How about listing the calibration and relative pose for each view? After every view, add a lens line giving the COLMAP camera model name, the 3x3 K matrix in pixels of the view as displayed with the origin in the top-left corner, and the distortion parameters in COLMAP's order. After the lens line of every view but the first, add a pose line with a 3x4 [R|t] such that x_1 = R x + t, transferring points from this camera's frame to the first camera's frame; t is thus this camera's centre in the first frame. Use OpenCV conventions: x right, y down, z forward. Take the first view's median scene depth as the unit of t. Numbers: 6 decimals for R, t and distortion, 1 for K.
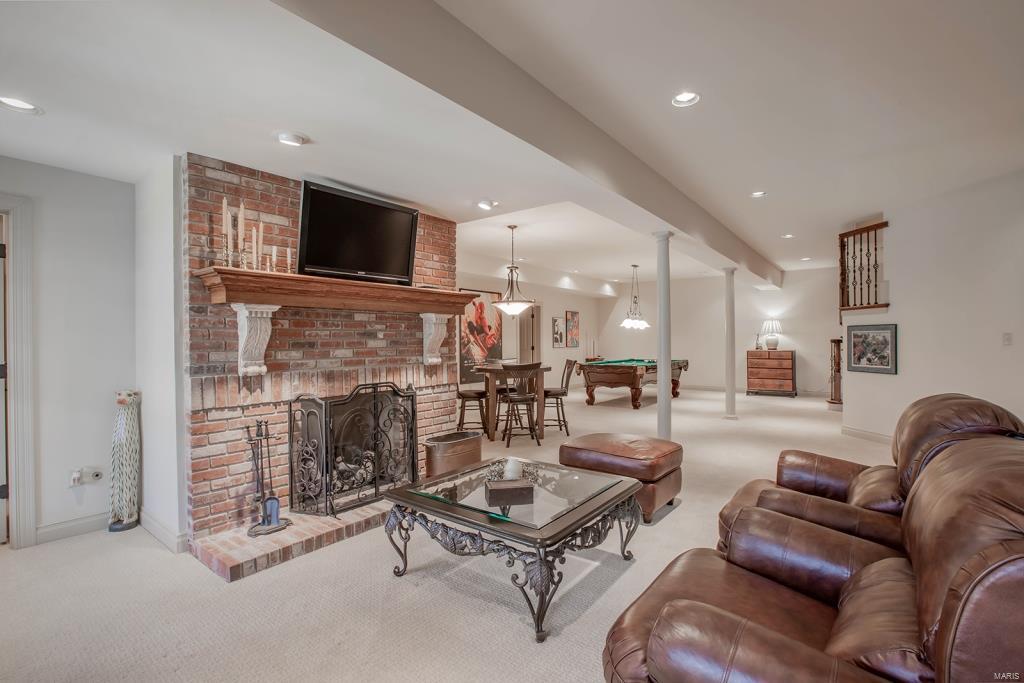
lens RADIAL K [[479.2, 0, 512.9], [0, 479.2, 338.8], [0, 0, 1]] dist [-0.021282, -0.000252]
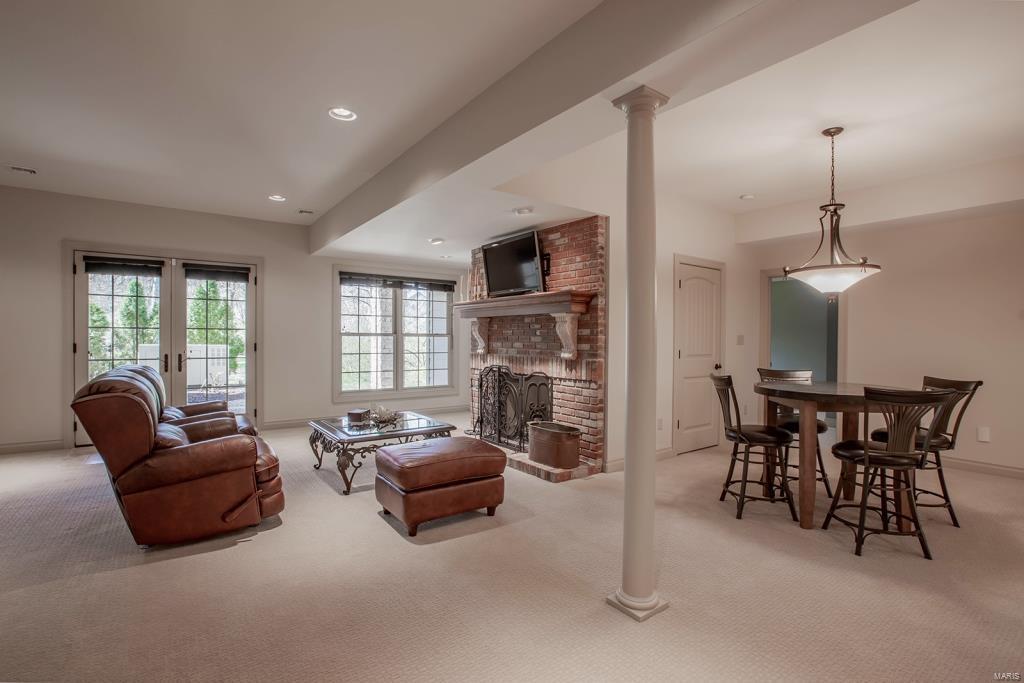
lens RADIAL K [[479.2, 0, 512.7], [0, 479.2, 341.0], [0, 0, 1]] dist [-0.021282, -0.000252]
pose [[-0.276563, 0.010449, -0.960939, 0.959357], [-0.004640, 0.999915, 0.012209, -0.000502], [0.960985, 0.007835, -0.276491, 1.236550]]
